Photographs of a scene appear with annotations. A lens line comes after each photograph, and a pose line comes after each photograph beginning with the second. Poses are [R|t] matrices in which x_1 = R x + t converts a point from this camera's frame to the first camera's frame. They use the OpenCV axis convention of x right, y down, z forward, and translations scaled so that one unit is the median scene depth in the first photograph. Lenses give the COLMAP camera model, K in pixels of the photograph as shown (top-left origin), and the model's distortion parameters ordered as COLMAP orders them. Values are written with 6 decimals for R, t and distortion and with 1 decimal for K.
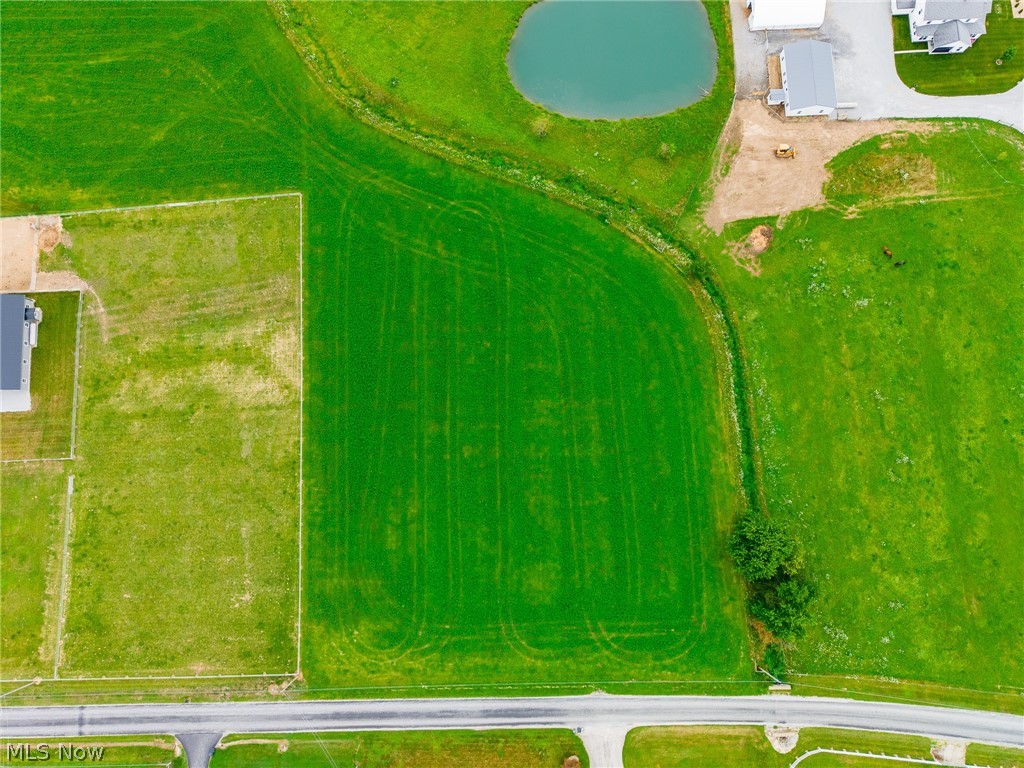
lens RADIAL K [[685.4, 0, 512.0], [0, 685.4, 384.0], [0, 0, 1]] dist [0.020986, -0.019333]
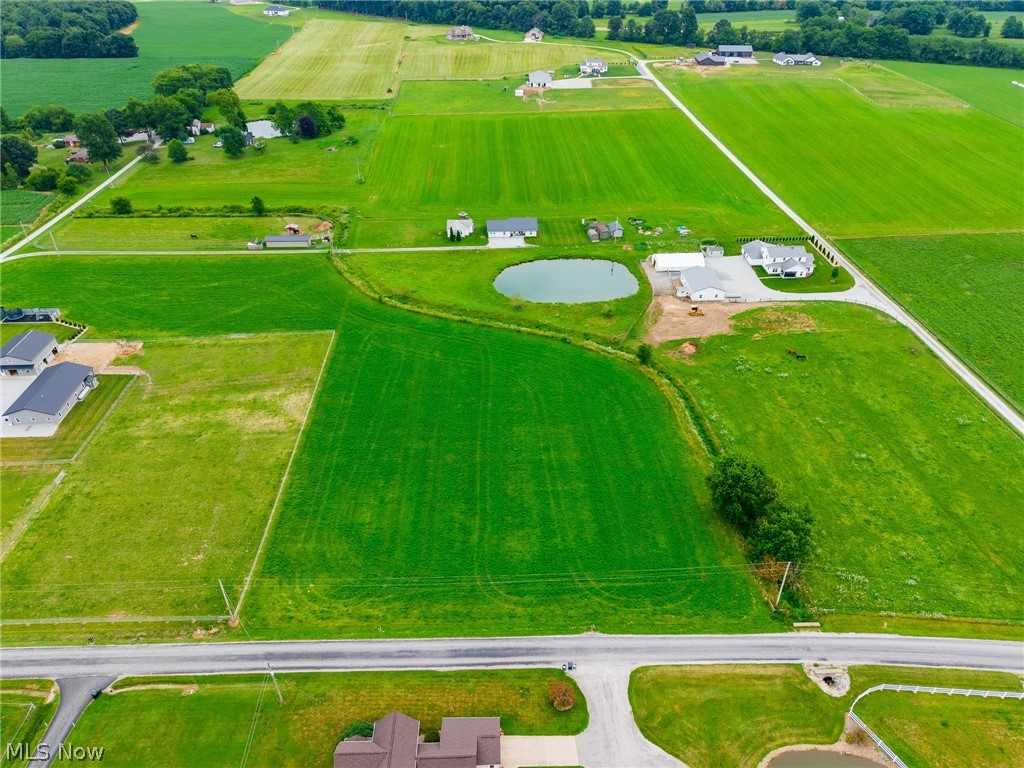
lens RADIAL K [[685.4, 0, 512.0], [0, 685.4, 384.0], [0, 0, 1]] dist [0.020986, -0.019333]
pose [[0.999971, -0.004643, 0.006081, 0.025868], [0.007625, 0.670402, -0.741958, 0.839306], [-0.000631, 0.741983, 0.670418, 0.215868]]
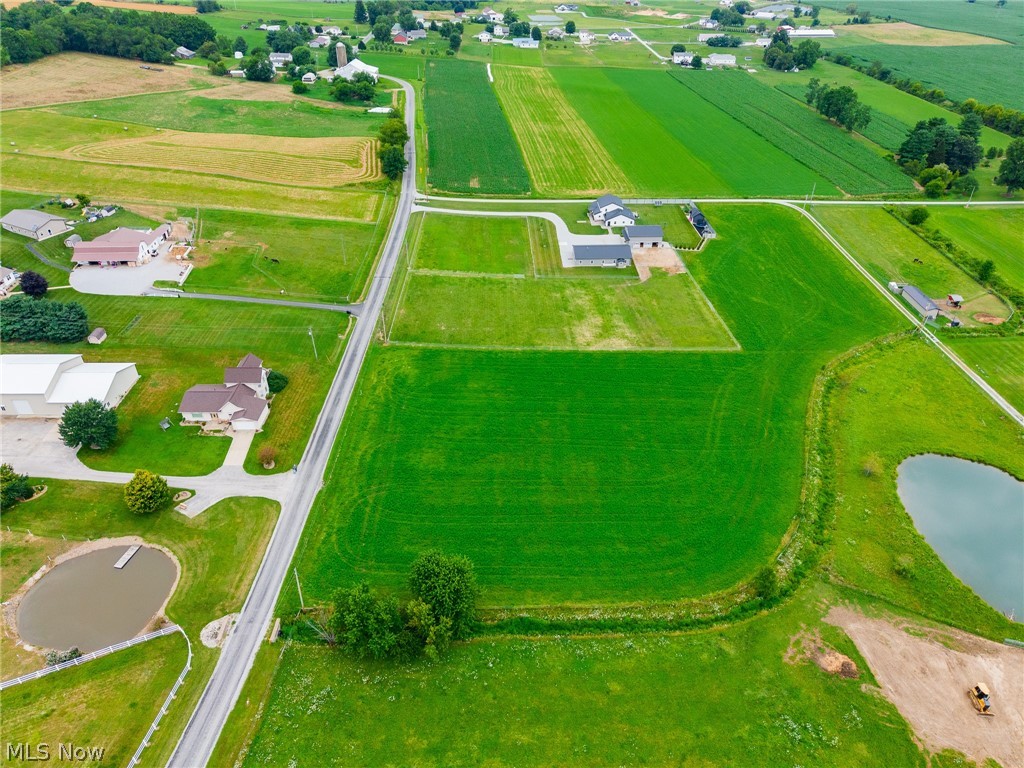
lens RADIAL K [[685.4, 0, 512.0], [0, 685.4, 384.0], [0, 0, 1]] dist [0.020986, -0.019333]
pose [[-0.017311, 0.557141, -0.830238, 0.891202], [-0.991756, 0.095874, 0.085017, 0.050725], [0.126965, 0.824865, 0.550888, 0.314288]]
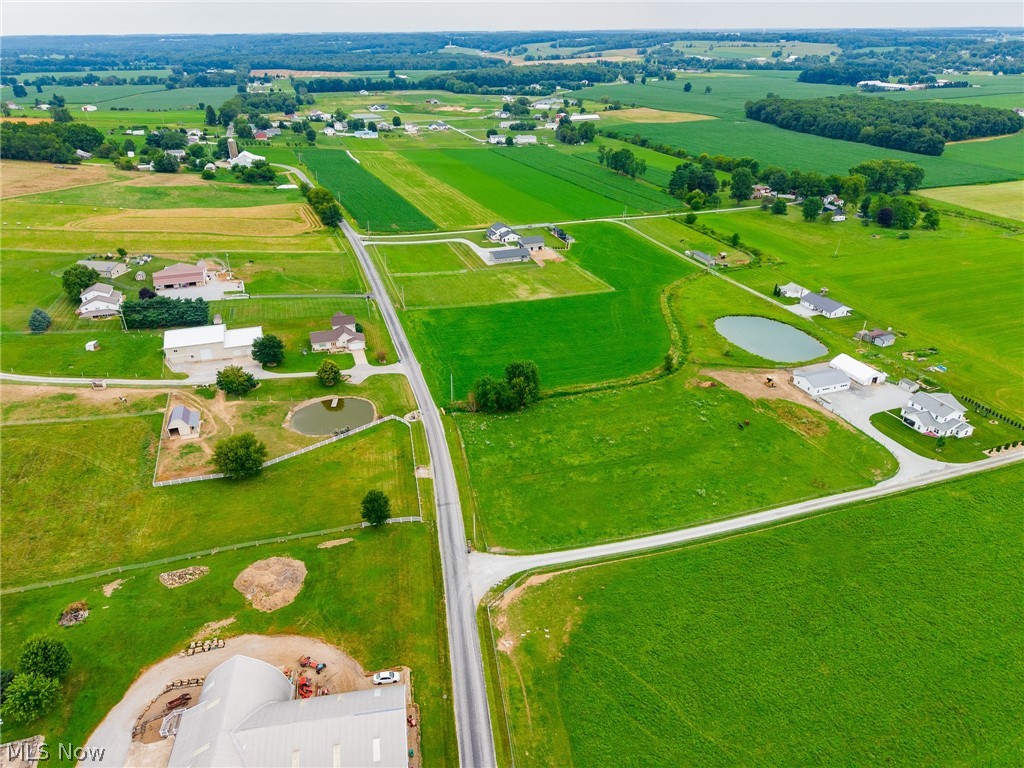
lens RADIAL K [[678.0, 0, 513.8], [0, 678.0, 399.1], [0, 0, 1]] dist [0.027918, -0.033692]
pose [[0.284904, 0.452873, -0.844829, 1.695832], [-0.949550, 0.253874, -0.184130, 0.549257], [0.131093, 0.854666, 0.502355, 0.206321]]
